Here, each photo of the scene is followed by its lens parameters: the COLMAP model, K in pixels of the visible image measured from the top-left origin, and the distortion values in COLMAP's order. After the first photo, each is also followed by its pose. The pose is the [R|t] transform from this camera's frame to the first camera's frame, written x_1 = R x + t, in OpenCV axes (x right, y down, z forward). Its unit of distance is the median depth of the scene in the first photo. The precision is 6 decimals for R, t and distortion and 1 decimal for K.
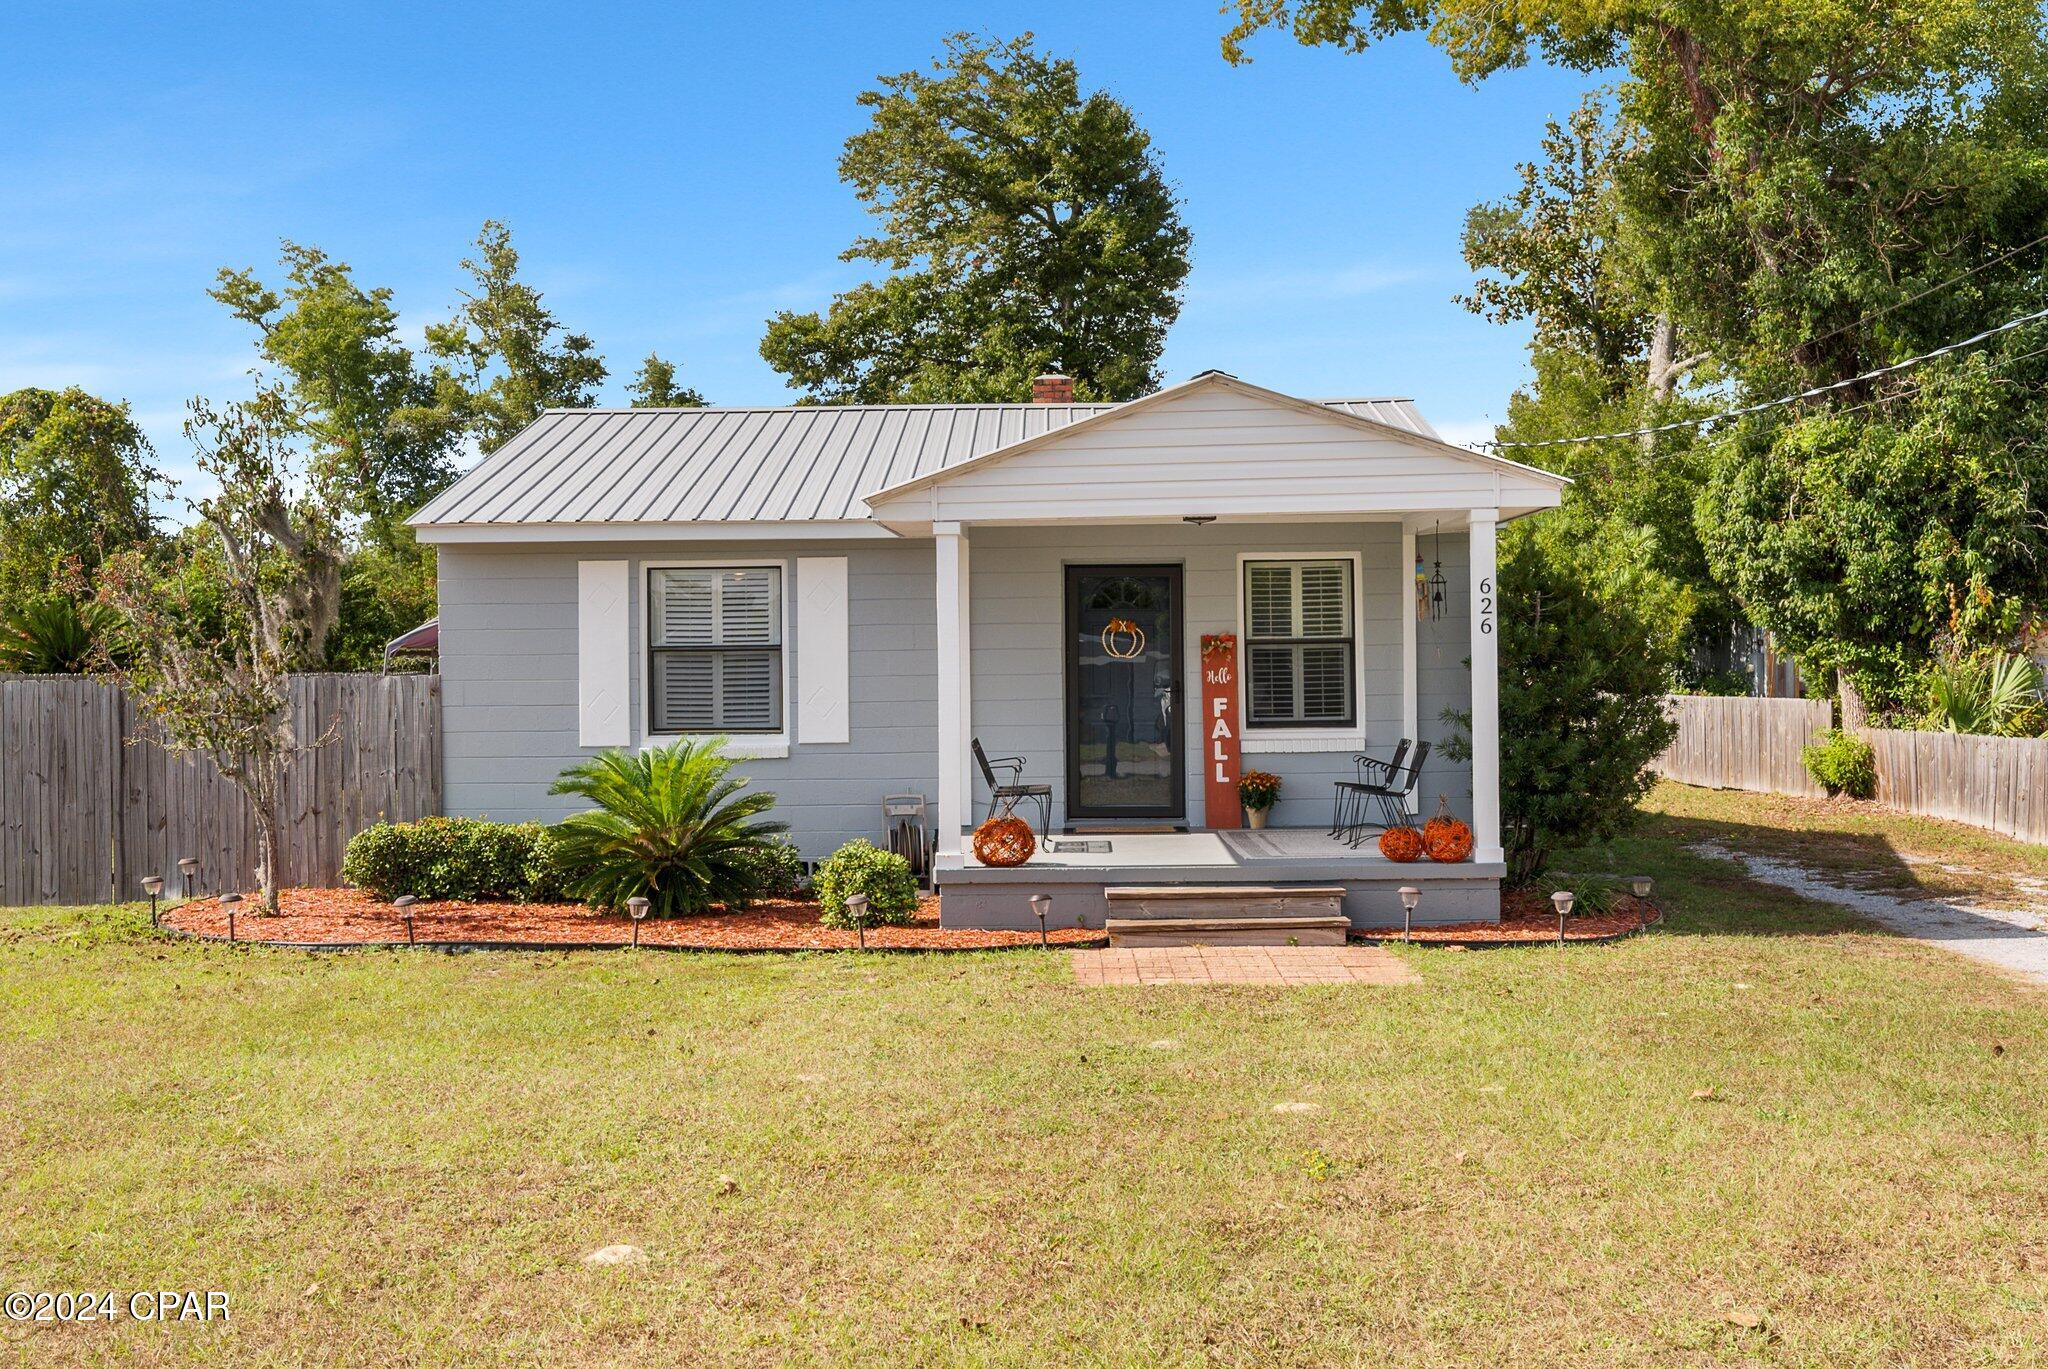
lens RADIAL K [[2032.9, 0, 1031.7], [0, 2032.9, 667.2], [0, 0, 1]] dist [-0.007412, 0.000000]
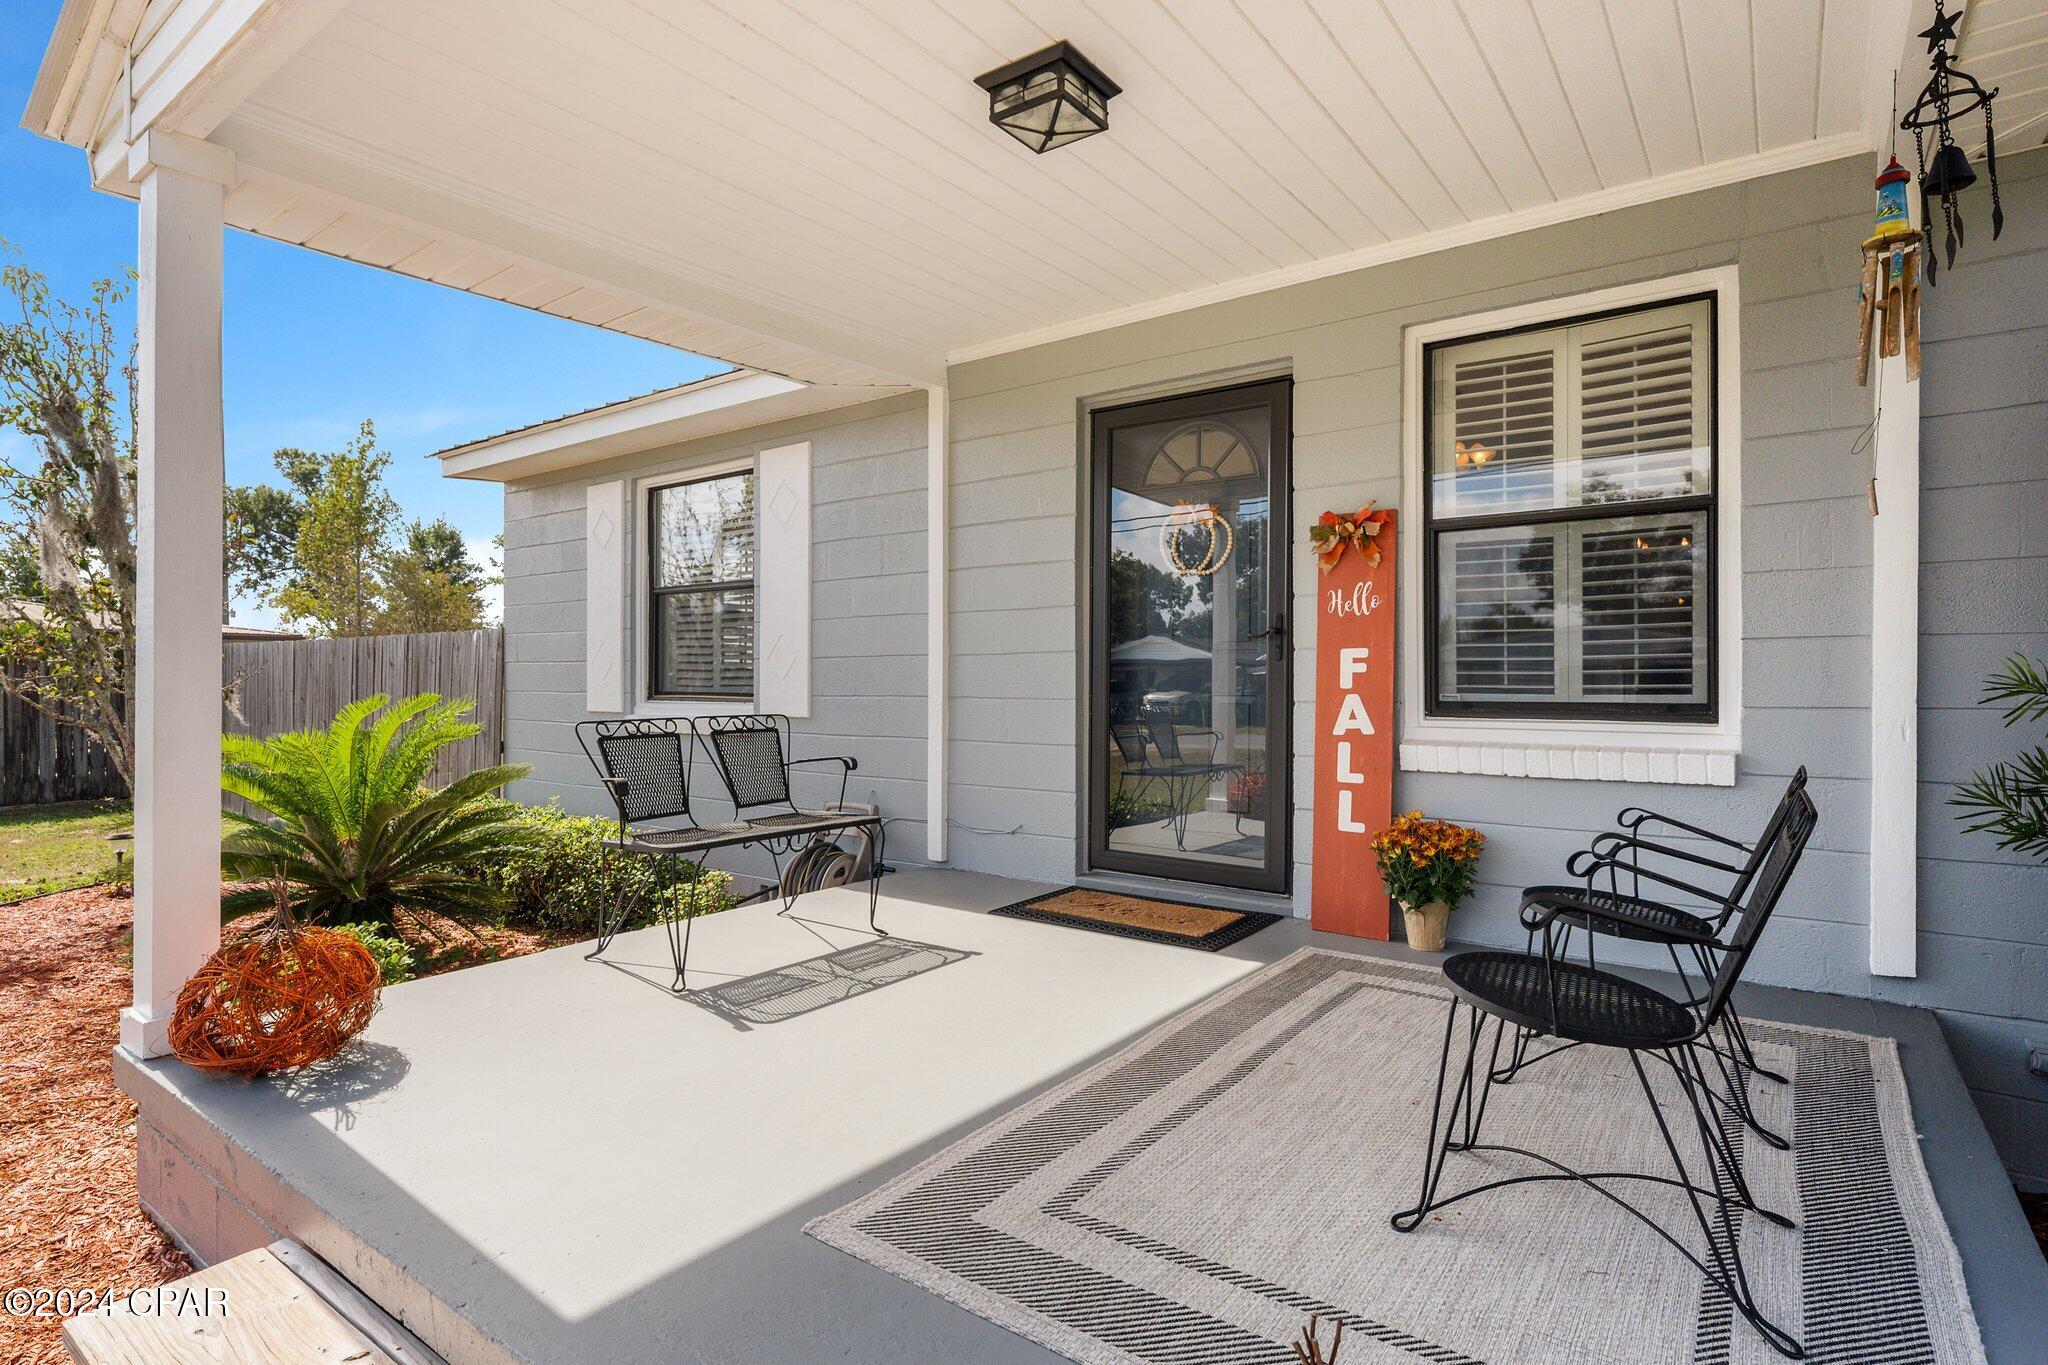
lens RADIAL K [[1038.4, 0, 1020.9], [0, 1038.4, 684.3], [0, 0, 1]] dist [-0.000031, -0.000042]
pose [[0.817140, 0.016585, -0.576200, 0.172678], [-0.008967, 0.999831, 0.016063, 0.021083], [0.576369, -0.007959, 0.817151, 0.794998]]
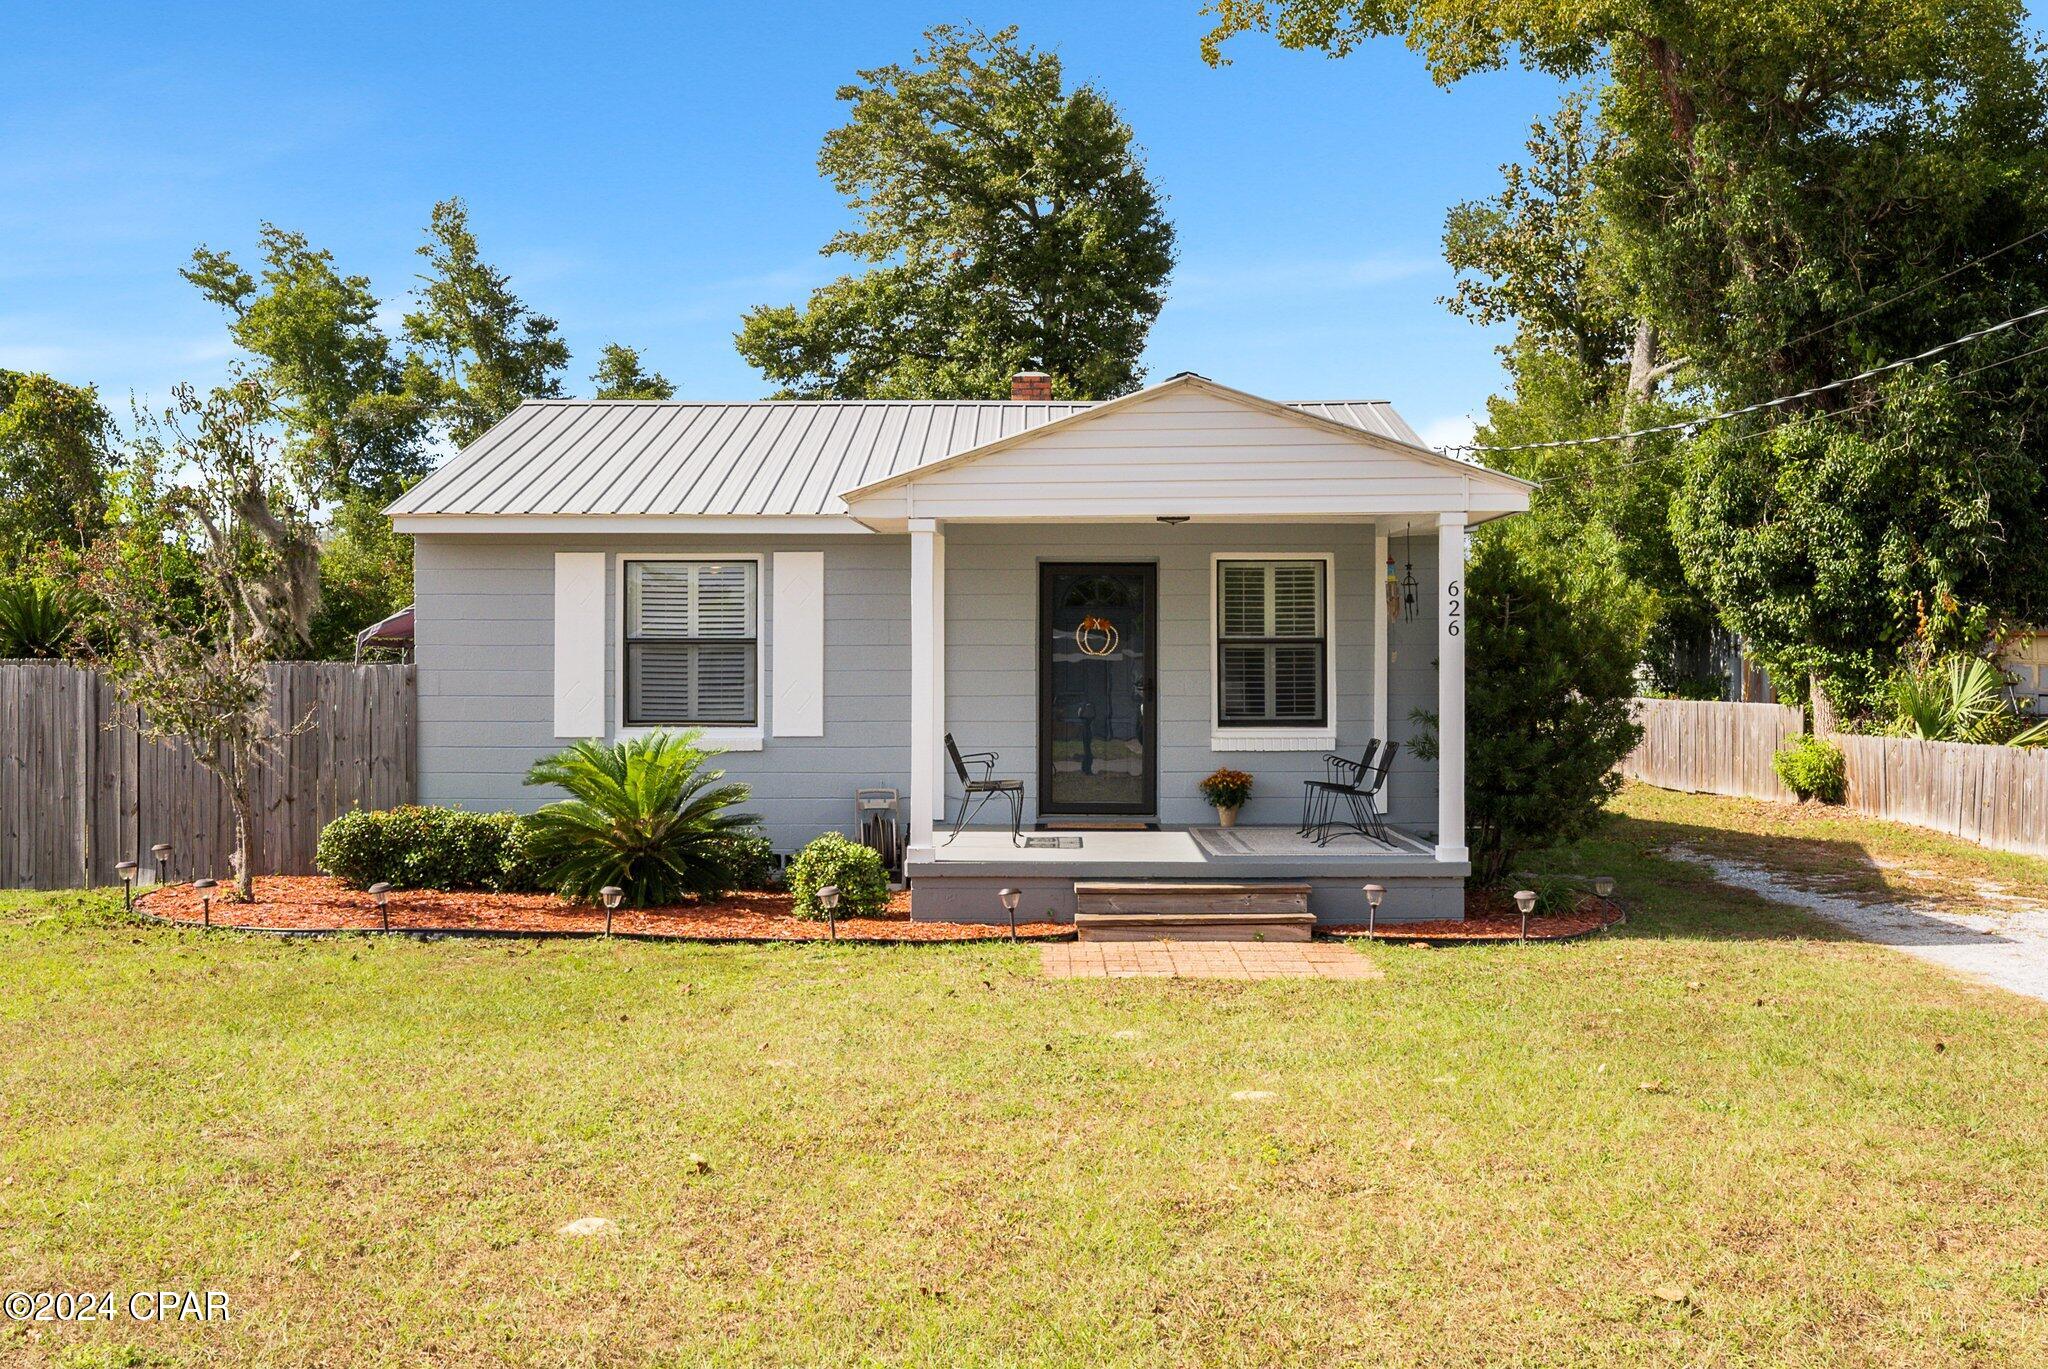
lens RADIAL K [[2032.9, 0, 1041.3], [0, 2032.9, 704.9], [0, 0, 1]] dist [-0.007412, 0.000000]
pose [[0.999796, 0.011566, 0.016552, 0.001366], [-0.011899, 0.999726, 0.020164, -0.000007], [-0.016314, -0.020357, 0.999660, -0.008063]]
